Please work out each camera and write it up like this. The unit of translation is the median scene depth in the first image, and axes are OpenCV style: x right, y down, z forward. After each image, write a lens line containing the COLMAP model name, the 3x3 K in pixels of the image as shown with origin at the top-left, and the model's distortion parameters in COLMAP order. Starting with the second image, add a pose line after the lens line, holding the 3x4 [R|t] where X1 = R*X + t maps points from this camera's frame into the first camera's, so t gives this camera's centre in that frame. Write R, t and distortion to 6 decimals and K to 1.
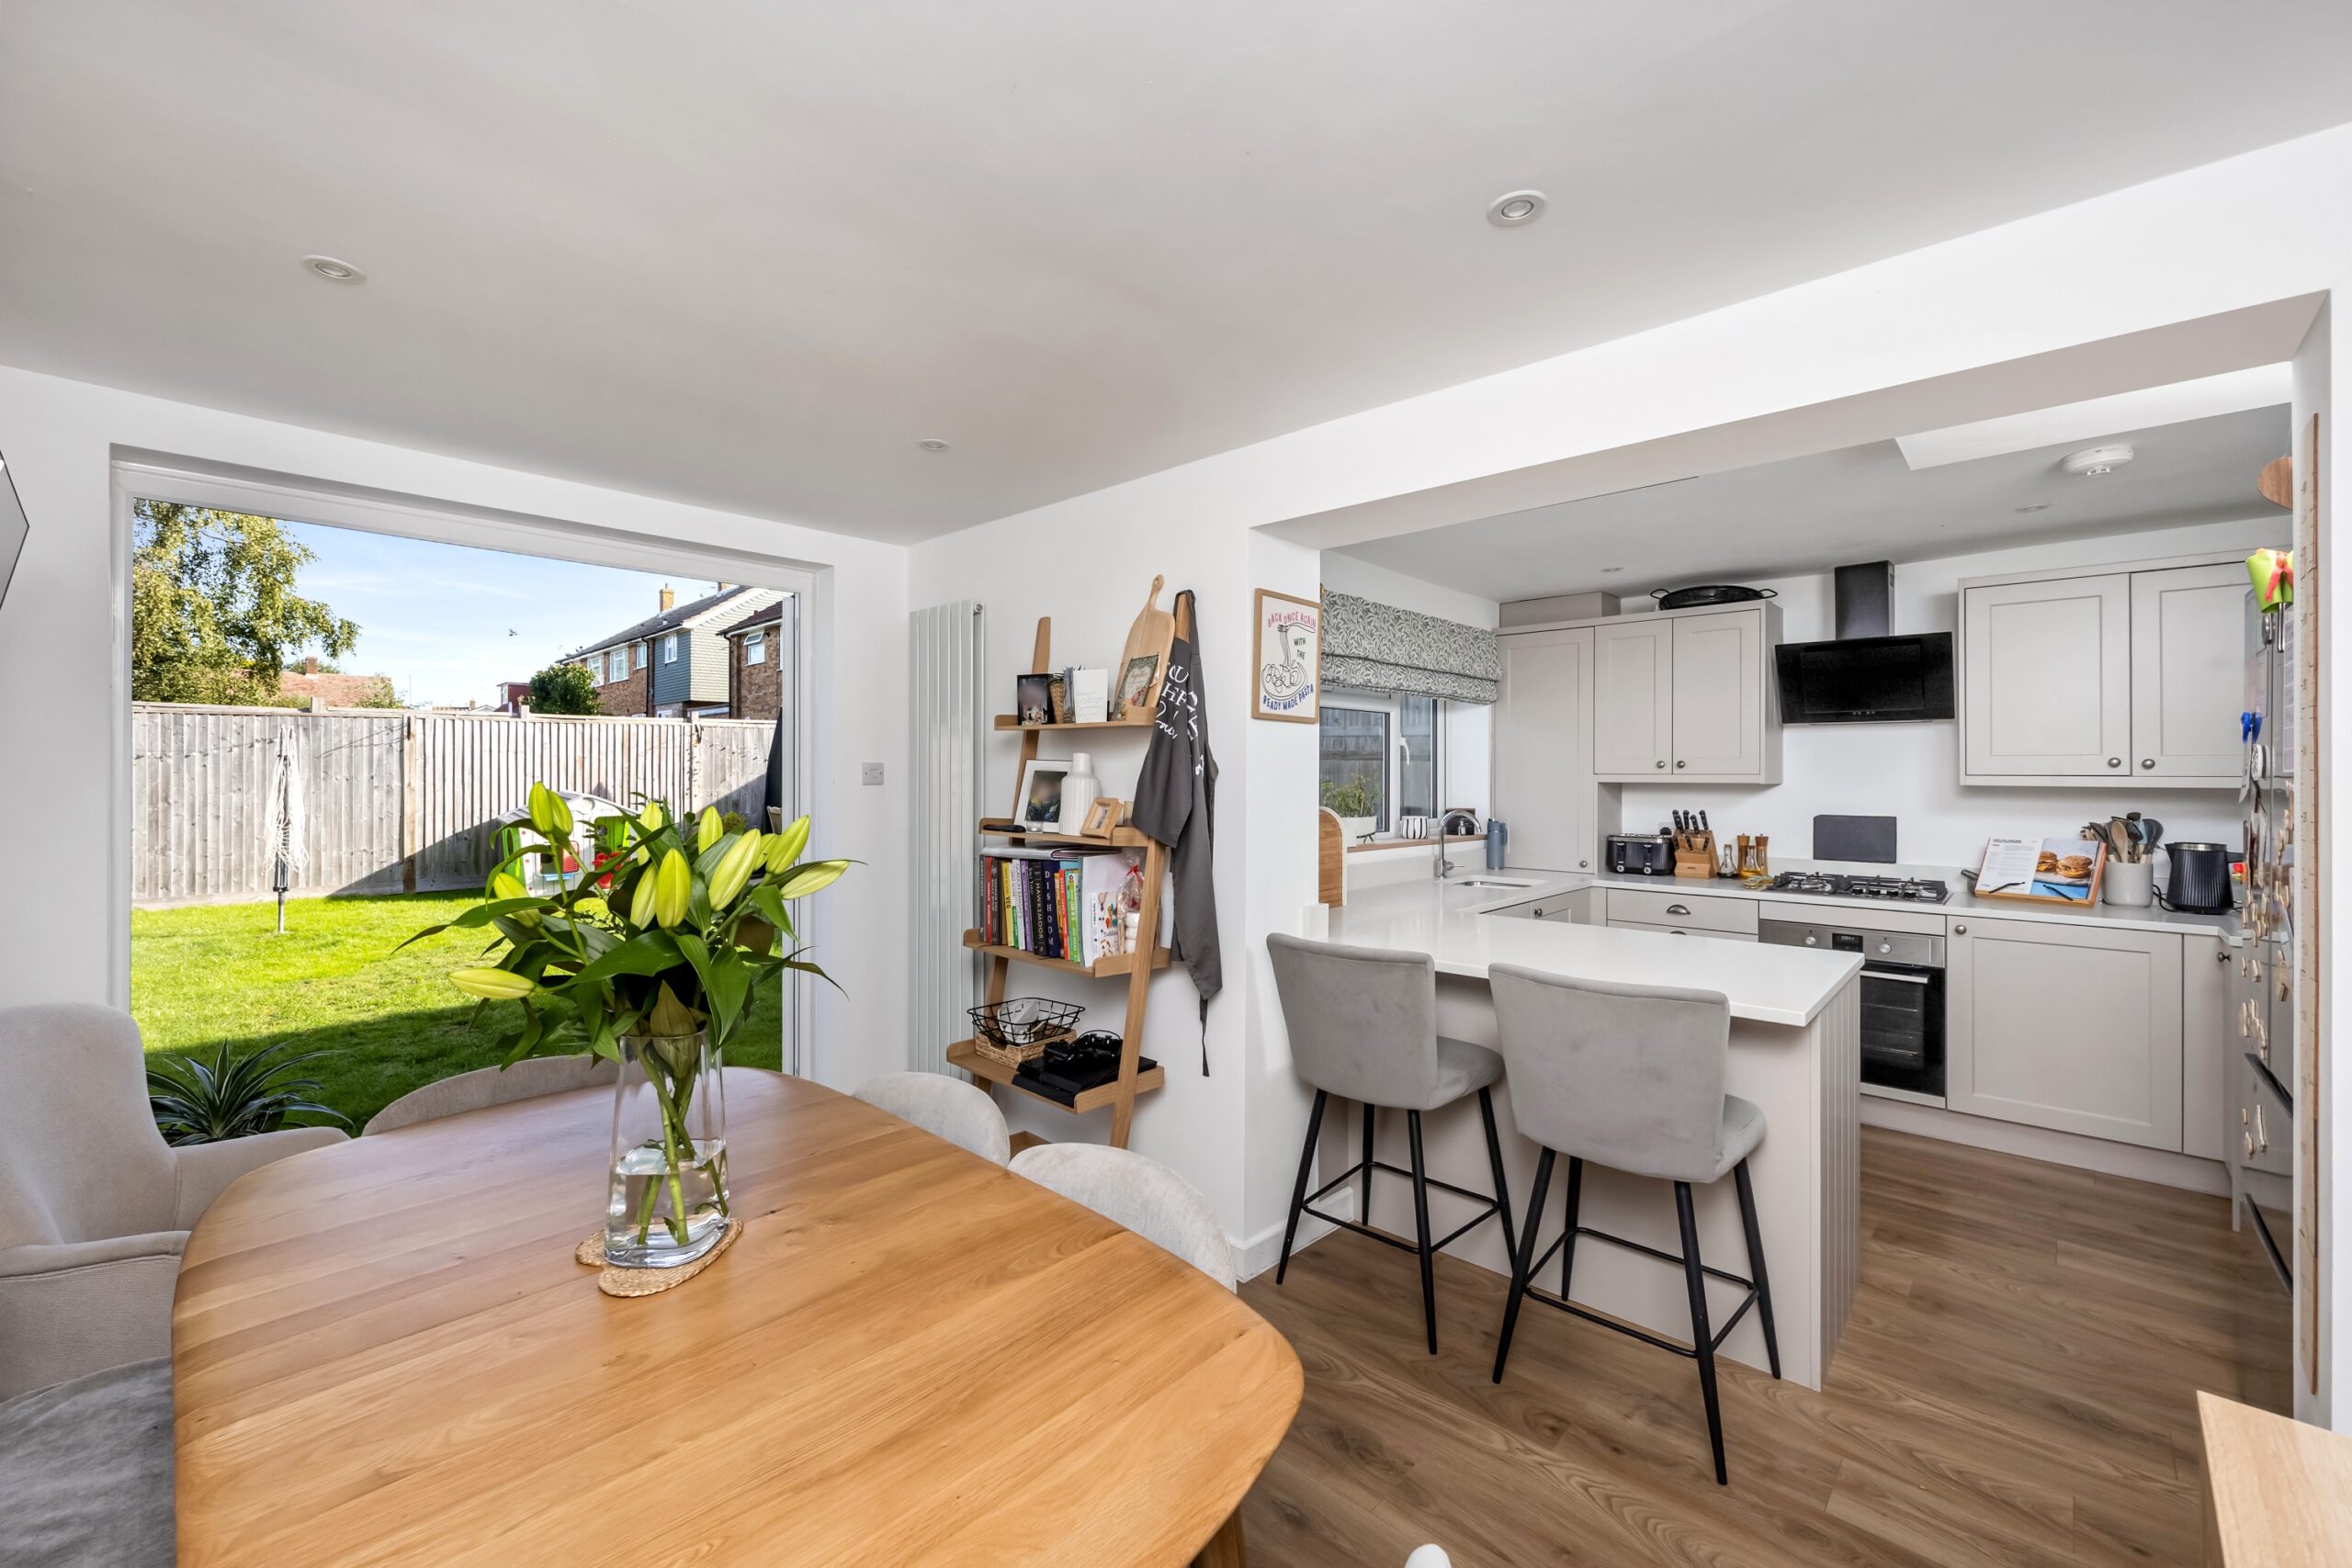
lens RADIAL K [[935.6, 0, 1166.4], [0, 935.6, 779.4], [0, 0, 1]] dist [-0.000335, 0.000004]
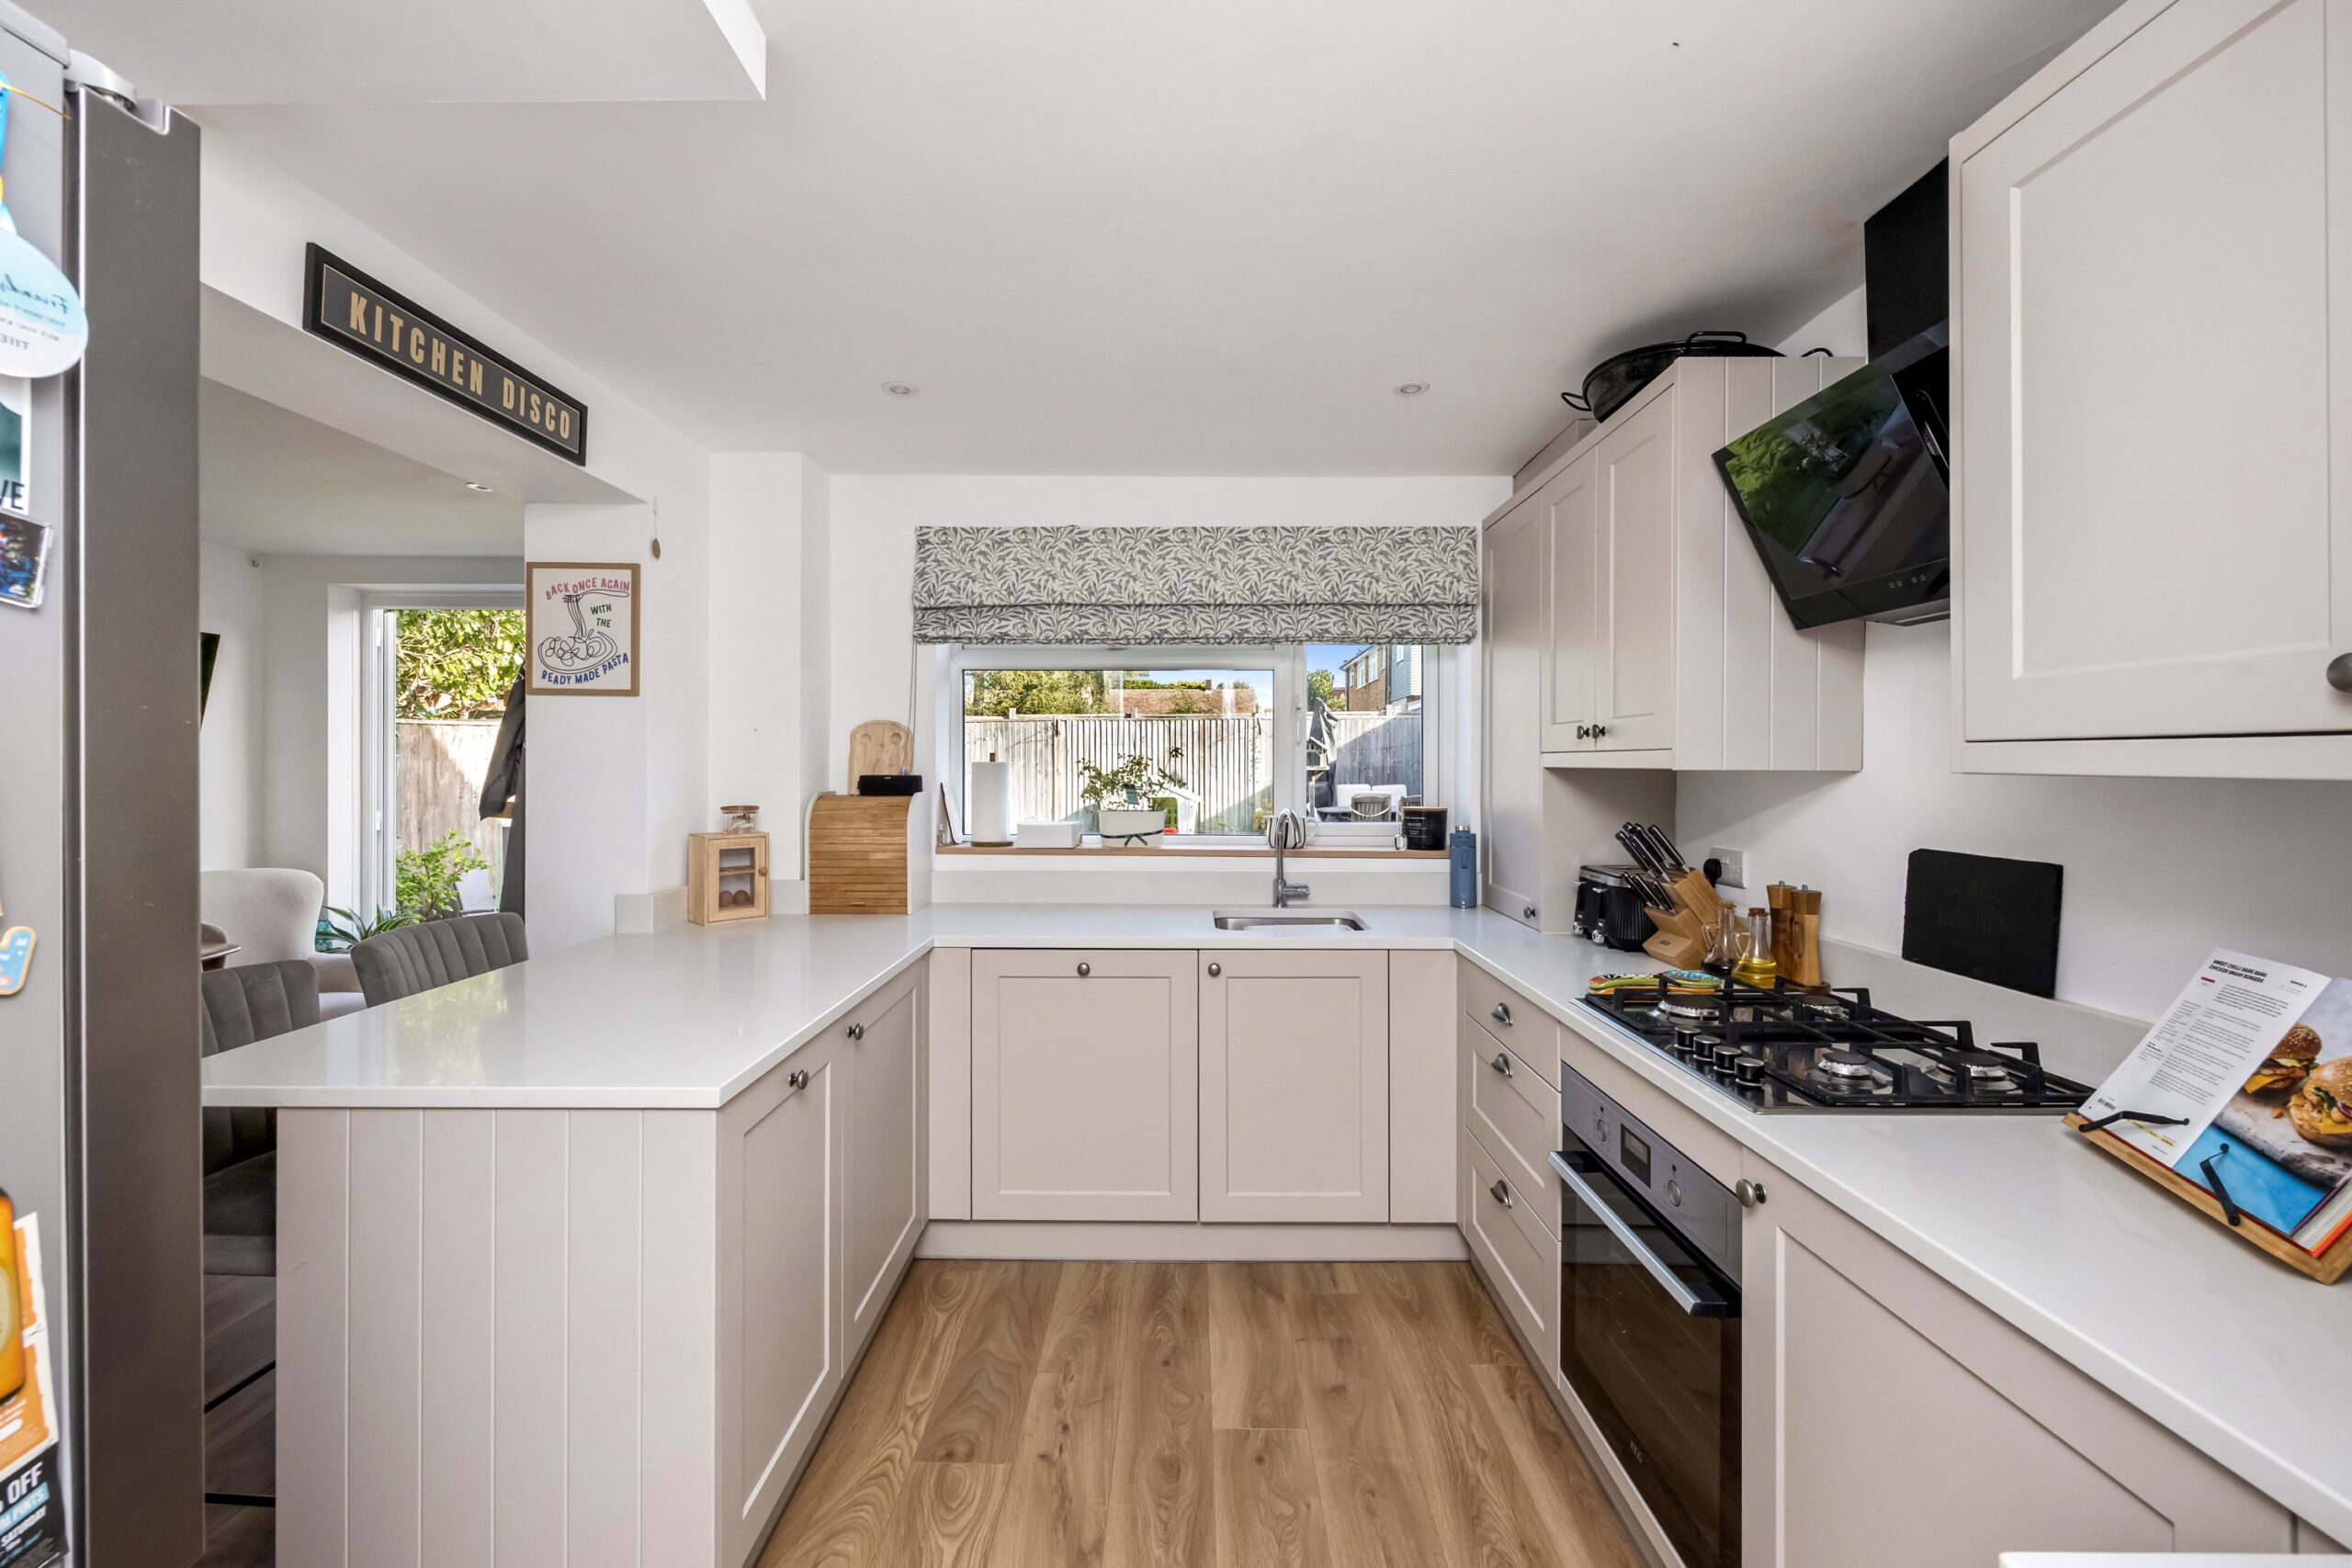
lens RADIAL K [[935.6, 0, 1176.3], [0, 935.6, 767.1], [0, 0, 1]] dist [-0.000335, 0.000004]
pose [[0.684946, 0.003094, -0.728587, 0.917202], [-0.005281, 0.999986, -0.000718, 0.005923], [0.728574, 0.004339, 0.684953, 0.589129]]
